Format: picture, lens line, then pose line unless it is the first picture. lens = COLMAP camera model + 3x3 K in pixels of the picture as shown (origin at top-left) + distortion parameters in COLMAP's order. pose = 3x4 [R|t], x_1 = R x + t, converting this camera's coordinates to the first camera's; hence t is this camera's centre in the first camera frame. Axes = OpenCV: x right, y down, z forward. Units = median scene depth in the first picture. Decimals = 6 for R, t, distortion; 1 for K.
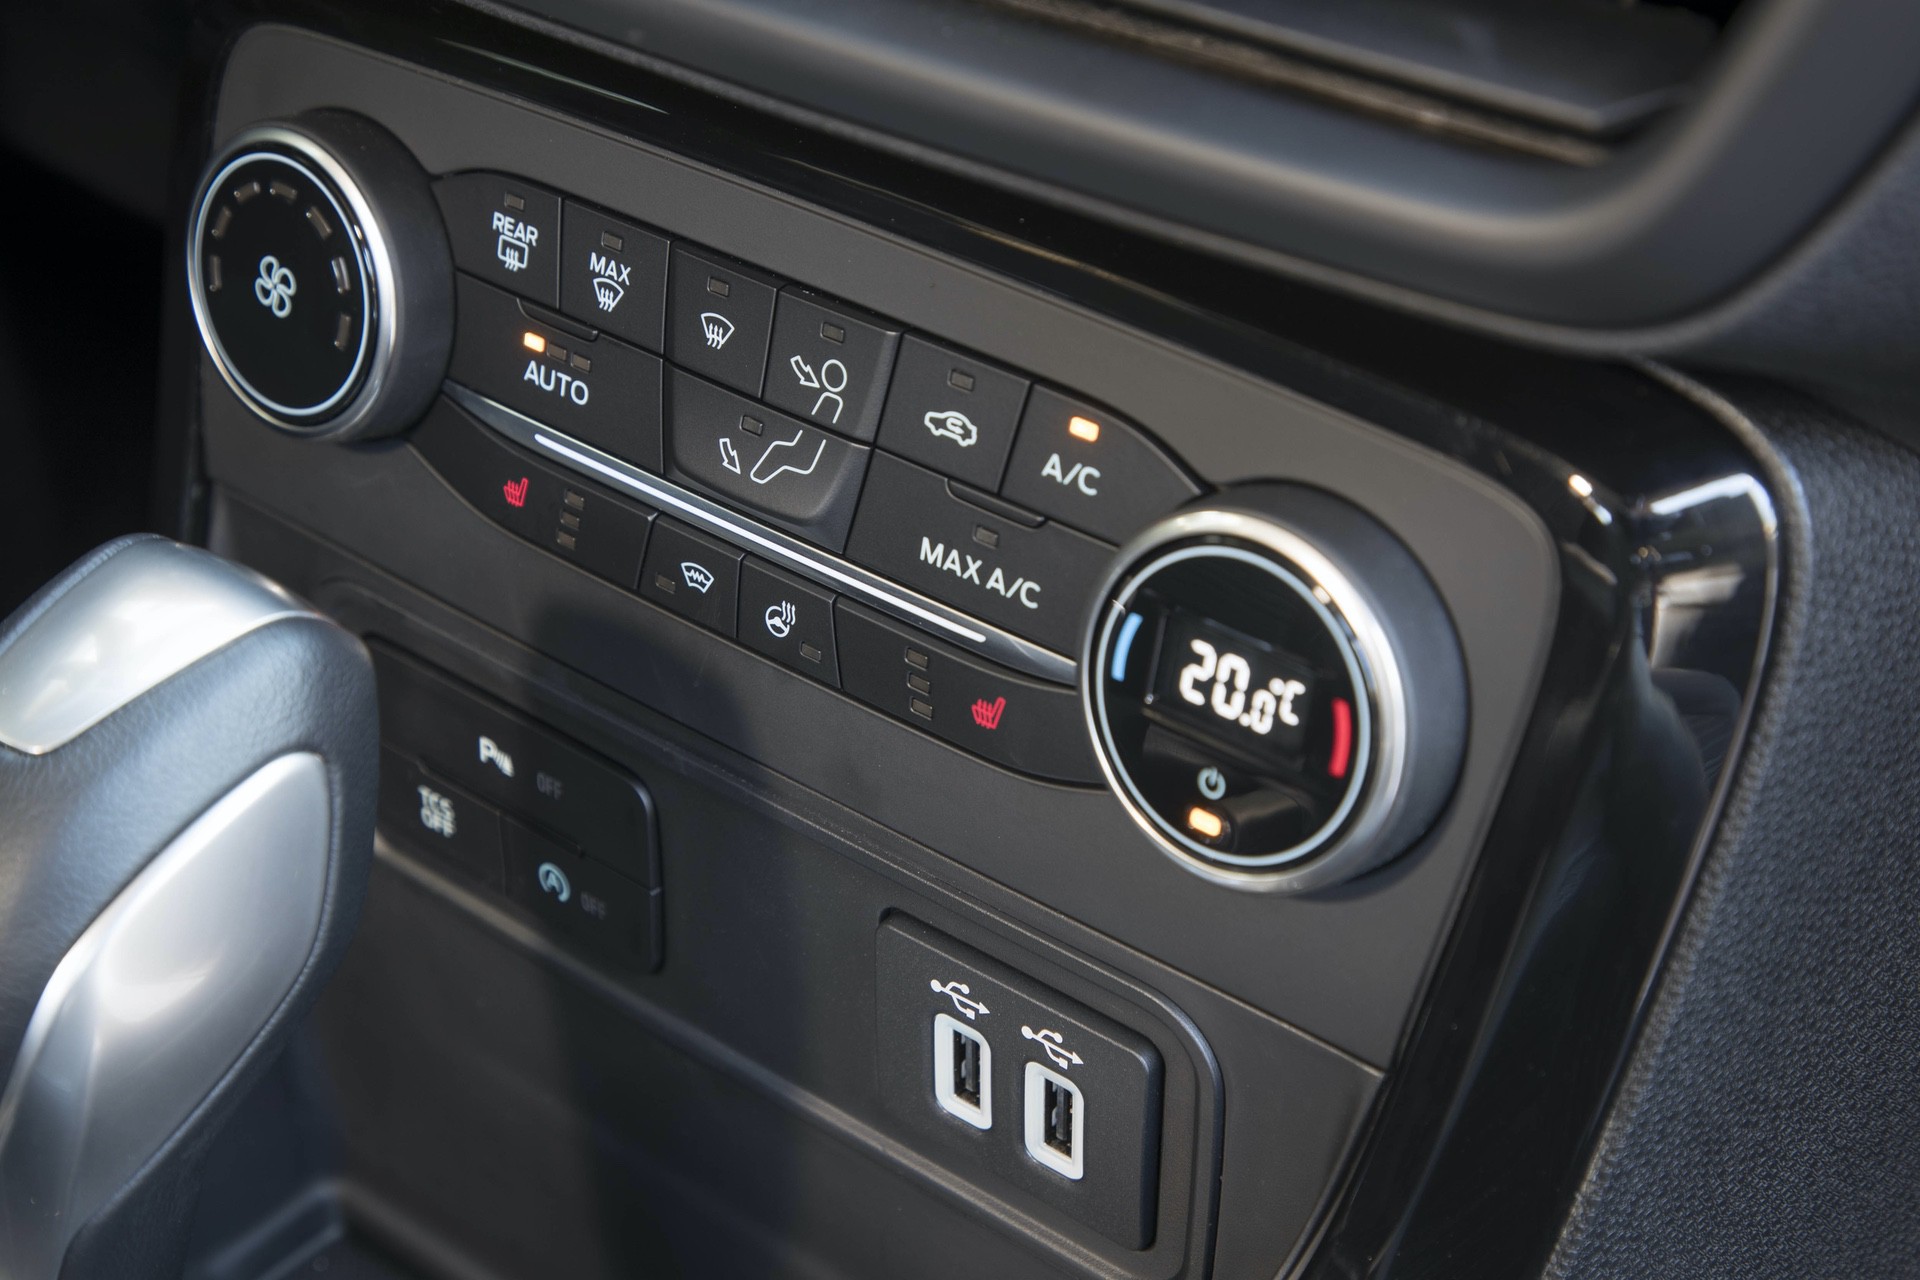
lens RADIAL K [[3044.0, 0, 941.9], [0, 3044.0, 641.8], [0, 0, 1]] dist [0.170057, 0.000000]
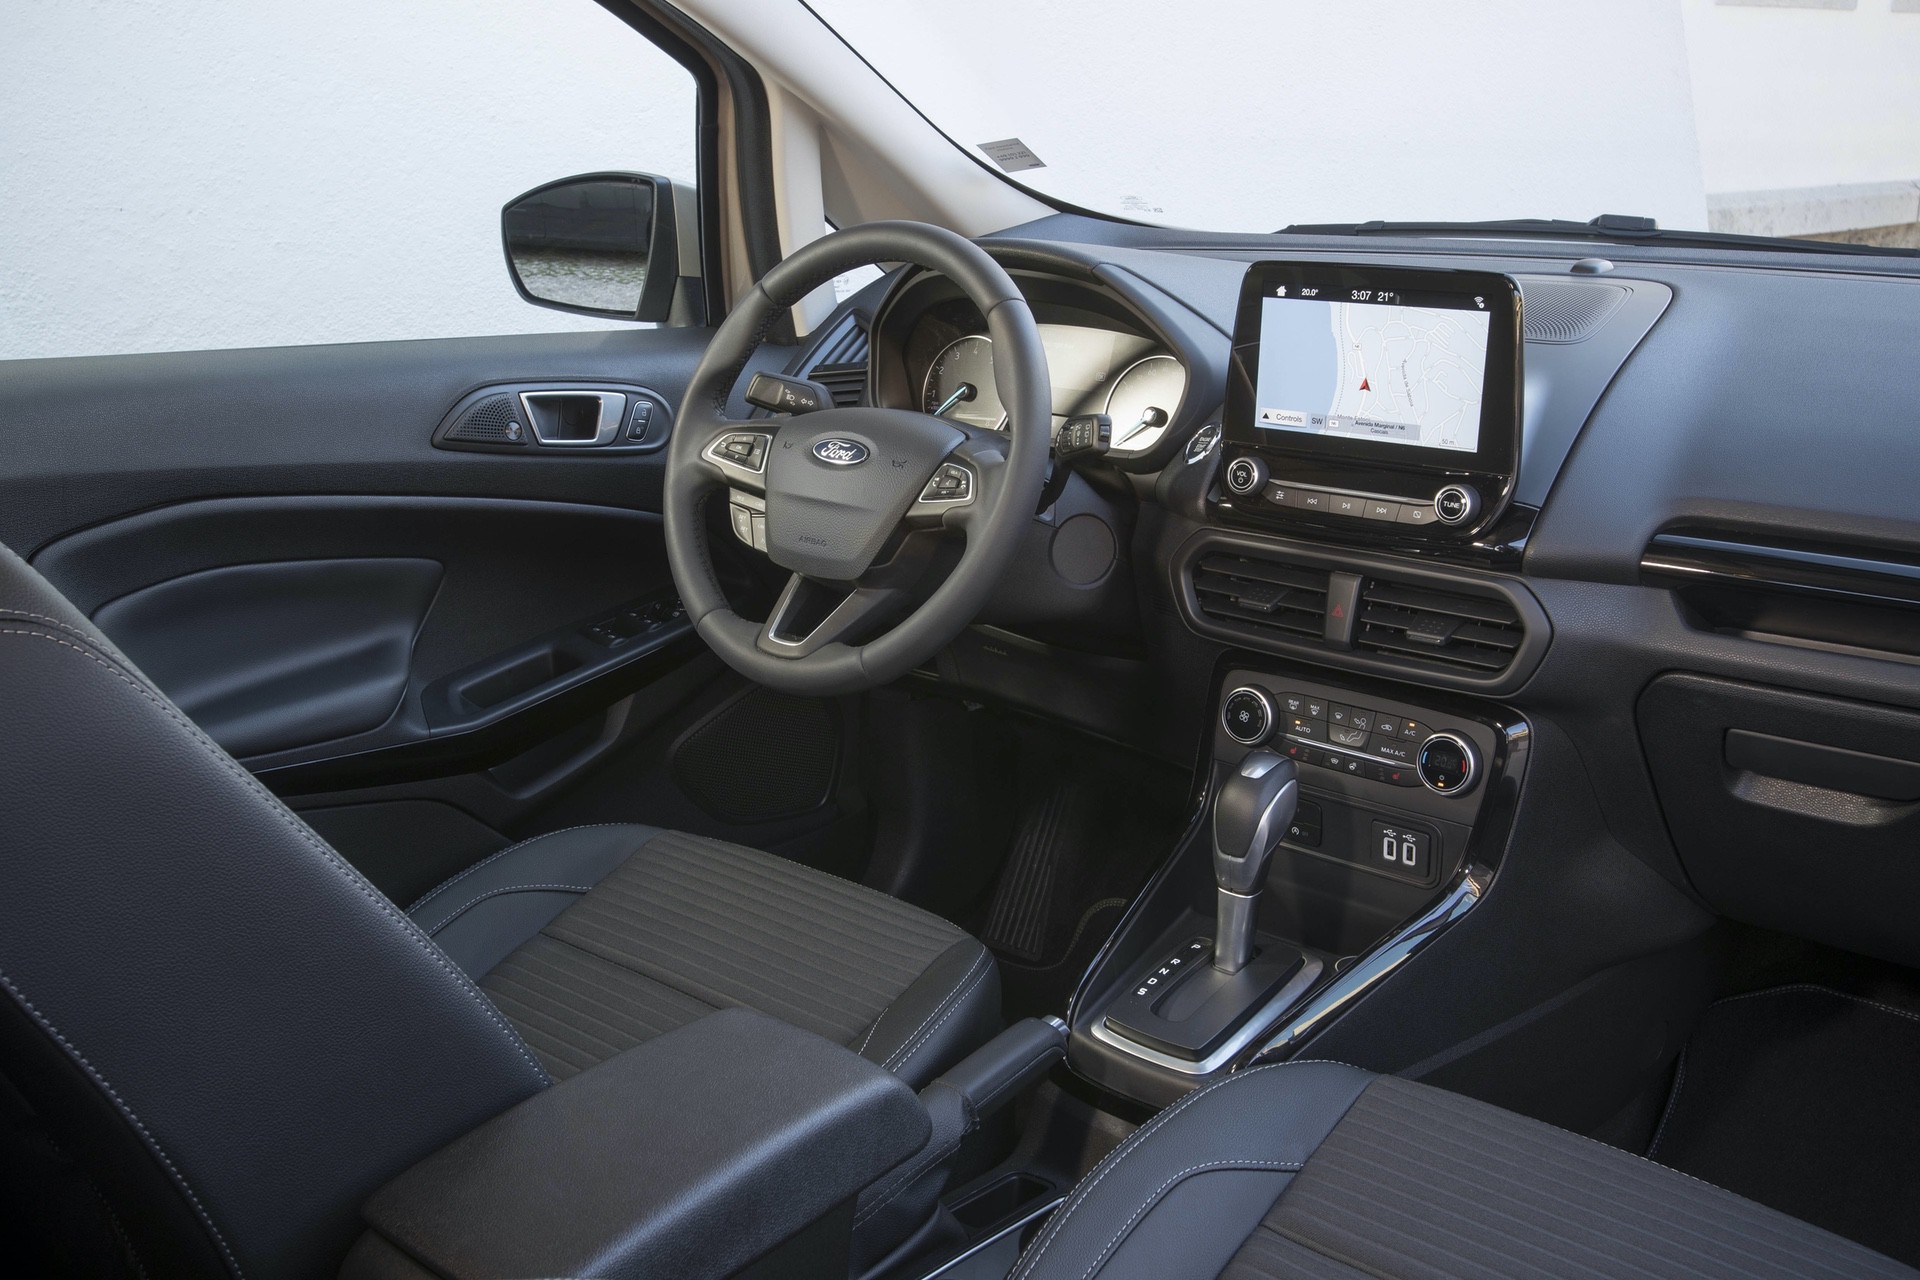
lens RADIAL K [[1806.9, 0, 964.5], [0, 1806.9, 640.7], [0, 0, 1]] dist [0.025972, 0.000000]
pose [[0.998766, -0.042219, -0.026154, -0.673988], [0.034948, 0.971639, -0.233872, 0.525736], [0.035286, 0.232669, 0.971916, -2.334852]]
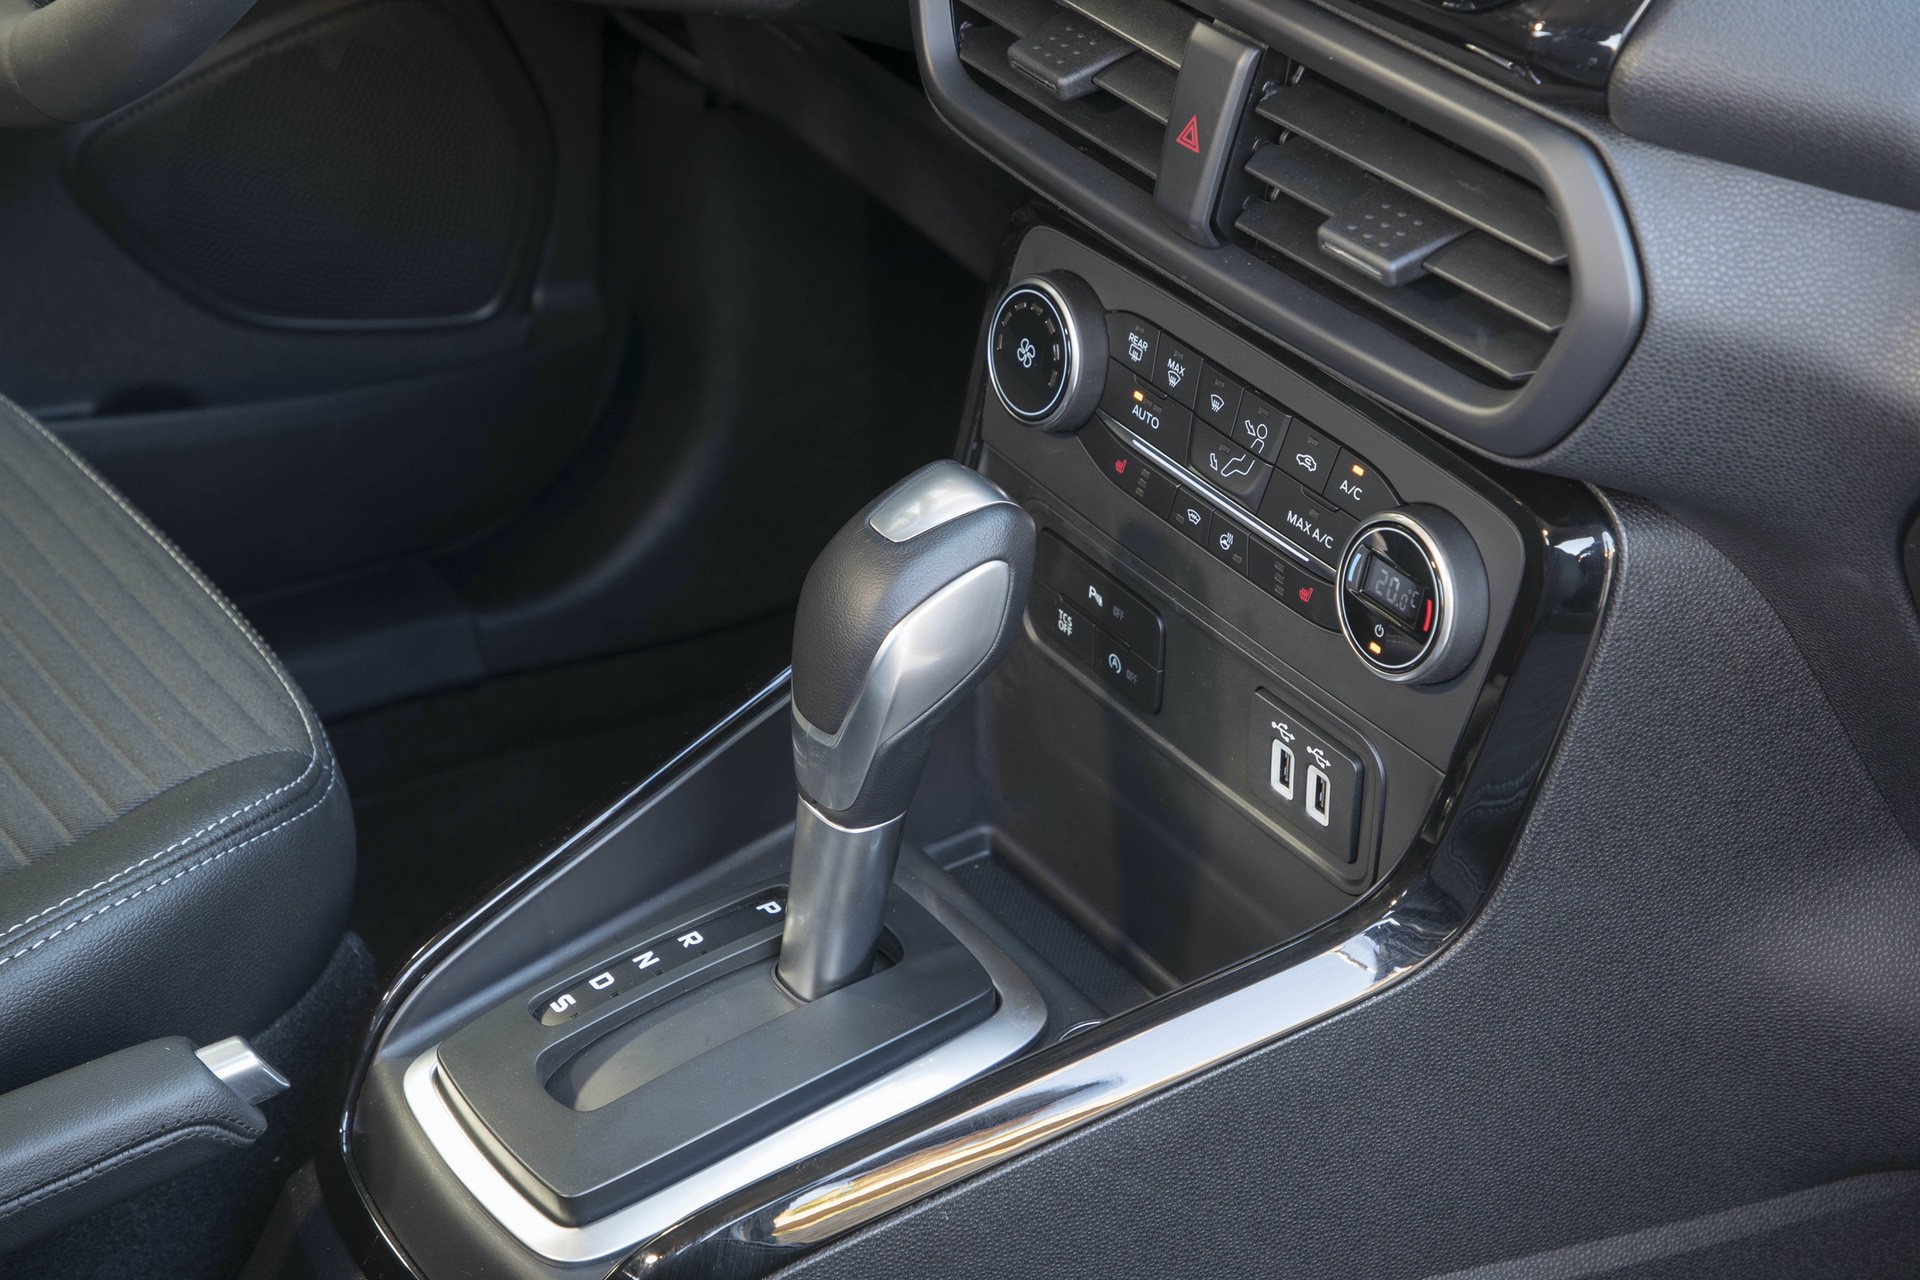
lens RADIAL K [[3545.5, 0, 949.3], [0, 3545.5, 632.3], [0, 0, 1]] dist [0.293856, 0.000000]
pose [[0.960081, 0.150720, -0.235642, 0.356888], [-0.154108, 0.988046, 0.004078, 0.075461], [0.233440, 0.032399, 0.971831, -1.458986]]
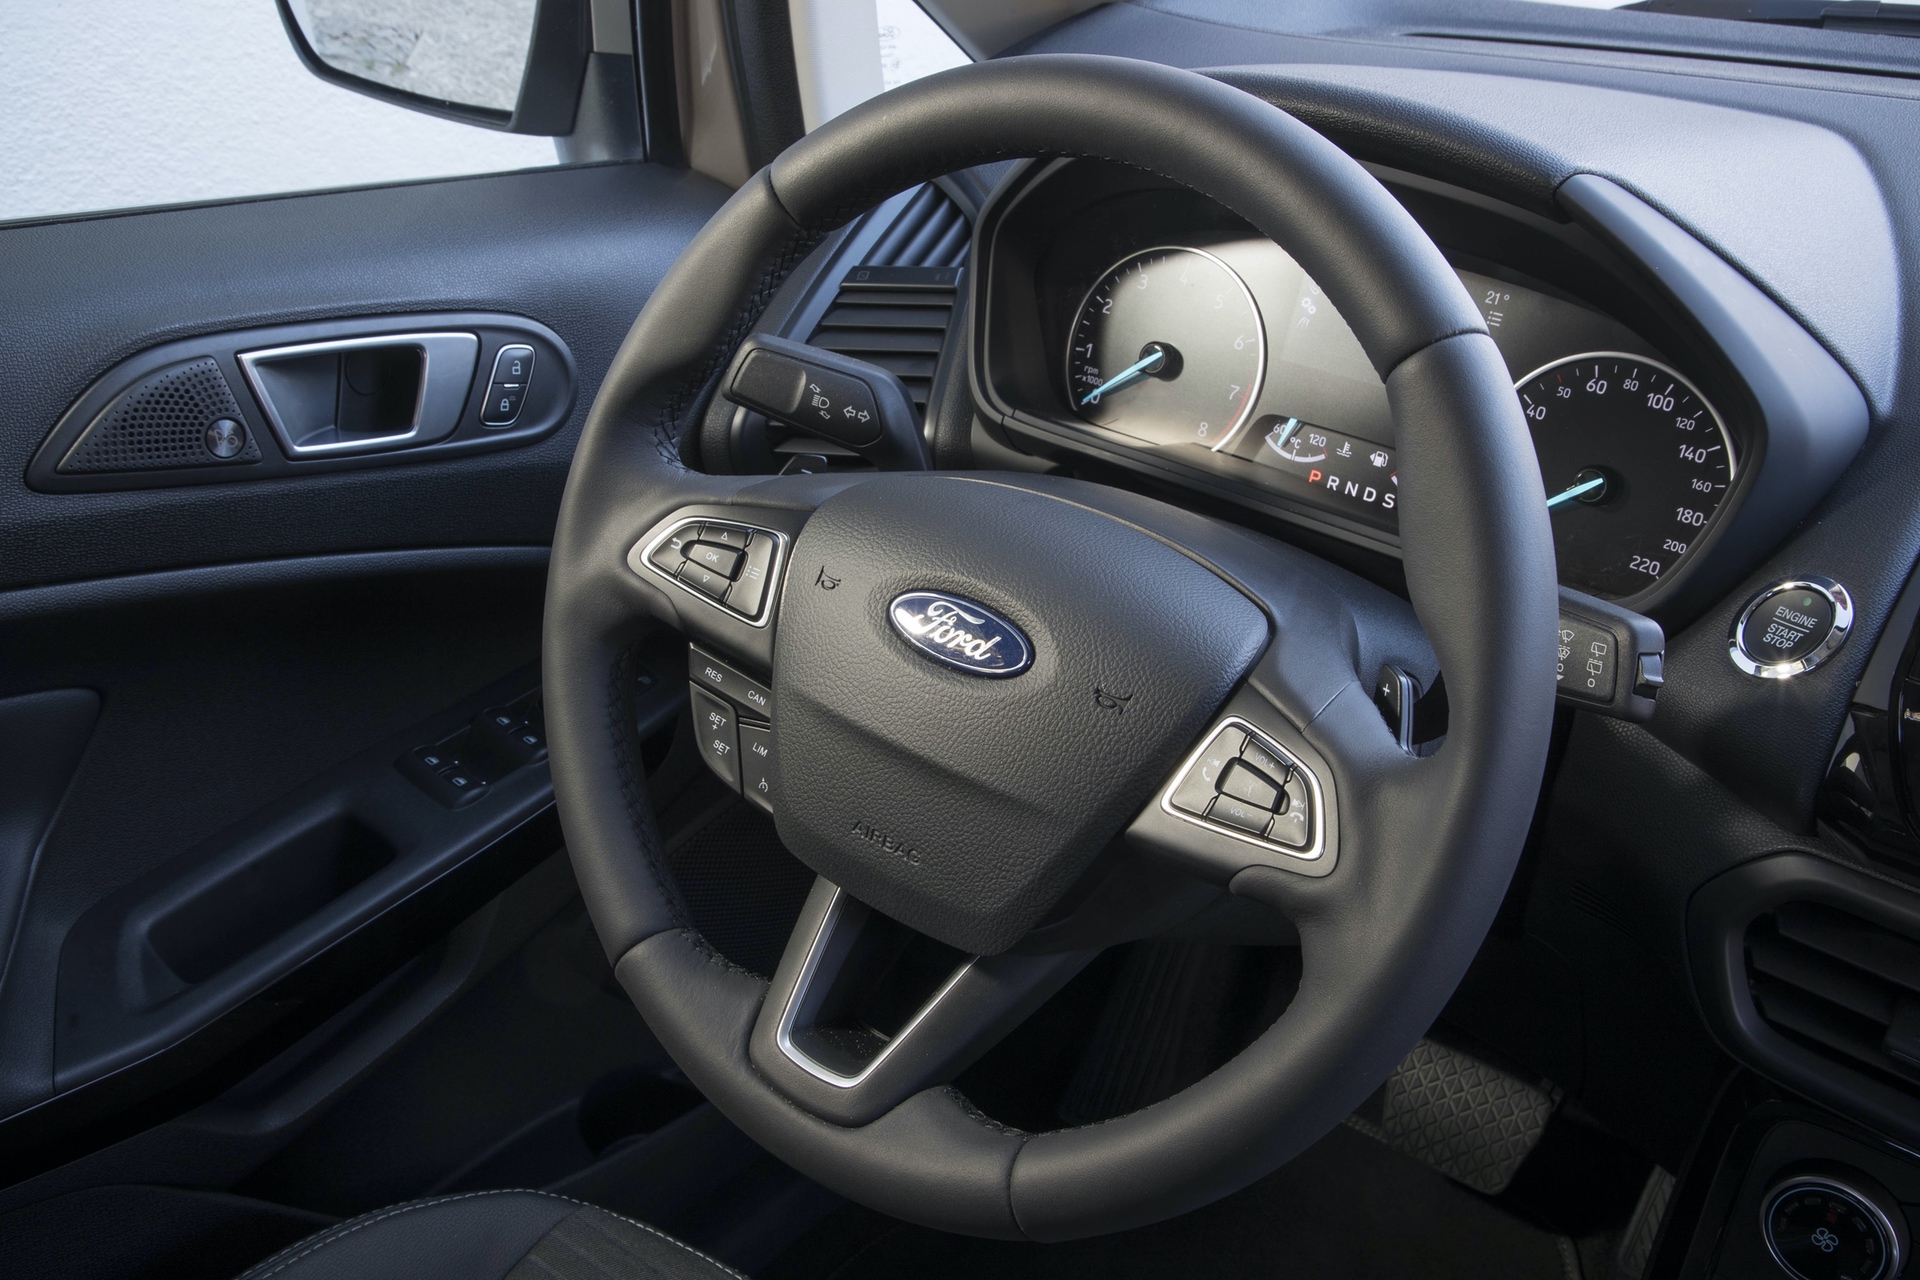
lens RADIAL K [[1806.9, 0, 972.2], [0, 1806.9, 648.8], [0, 0, 1]] dist [0.025972, 0.000000]
pose [[0.999973, -0.001348, 0.007165, -0.986491], [0.001670, 0.998975, -0.045240, -0.567514], [-0.007096, 0.045251, 0.998950, -0.507755]]
